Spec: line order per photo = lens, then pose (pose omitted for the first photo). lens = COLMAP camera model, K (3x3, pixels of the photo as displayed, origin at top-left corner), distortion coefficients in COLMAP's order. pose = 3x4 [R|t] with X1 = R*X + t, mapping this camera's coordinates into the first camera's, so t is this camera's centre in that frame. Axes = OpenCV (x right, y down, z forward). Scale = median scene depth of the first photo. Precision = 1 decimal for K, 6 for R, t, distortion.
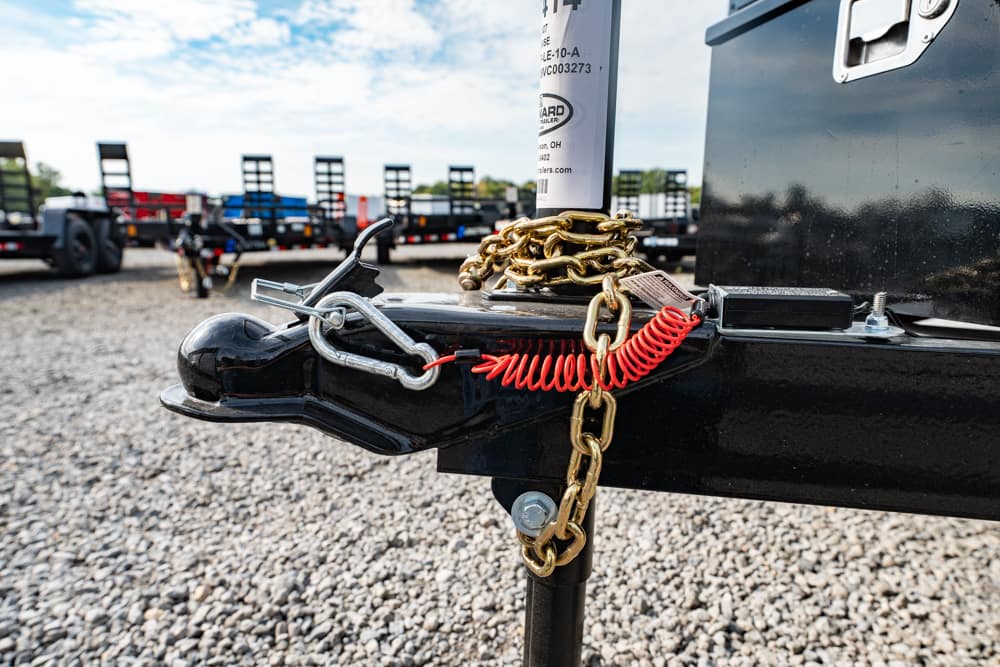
lens RADIAL K [[596.4, 0, 501.2], [0, 596.4, 330.7], [0, 0, 1]] dist [-0.001672, -0.000065]
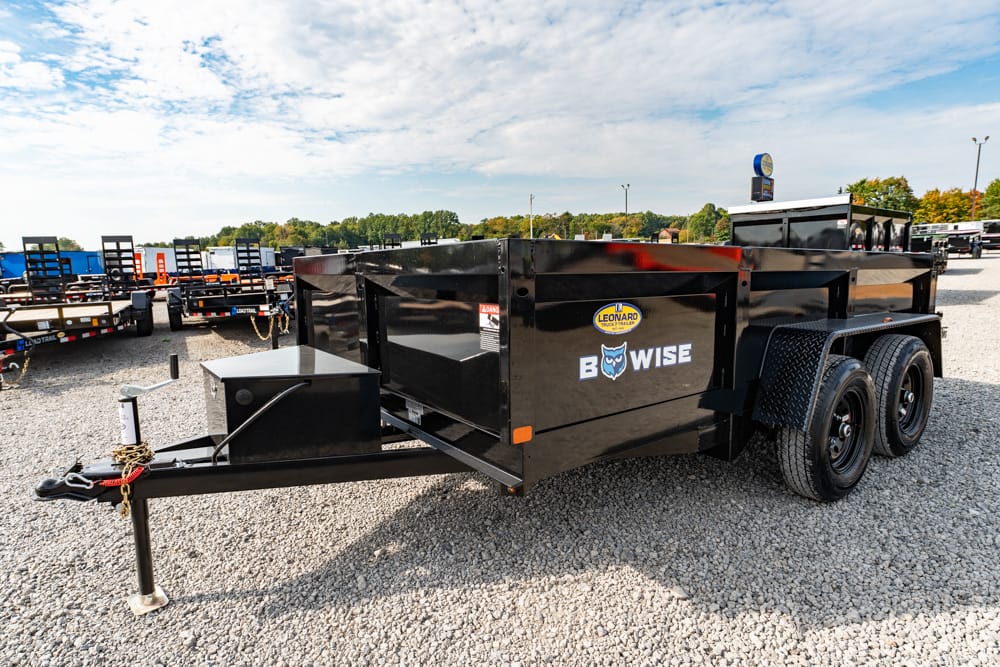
lens RADIAL K [[514.7, 0, 479.4], [0, 514.7, 337.6], [0, 0, 1]] dist [-0.000268, 0.001850]
pose [[0.948887, -0.084419, 0.304116, 0.690569], [0.091883, 0.995717, -0.010290, -0.322354], [-0.301944, 0.037707, 0.952580, -1.654207]]
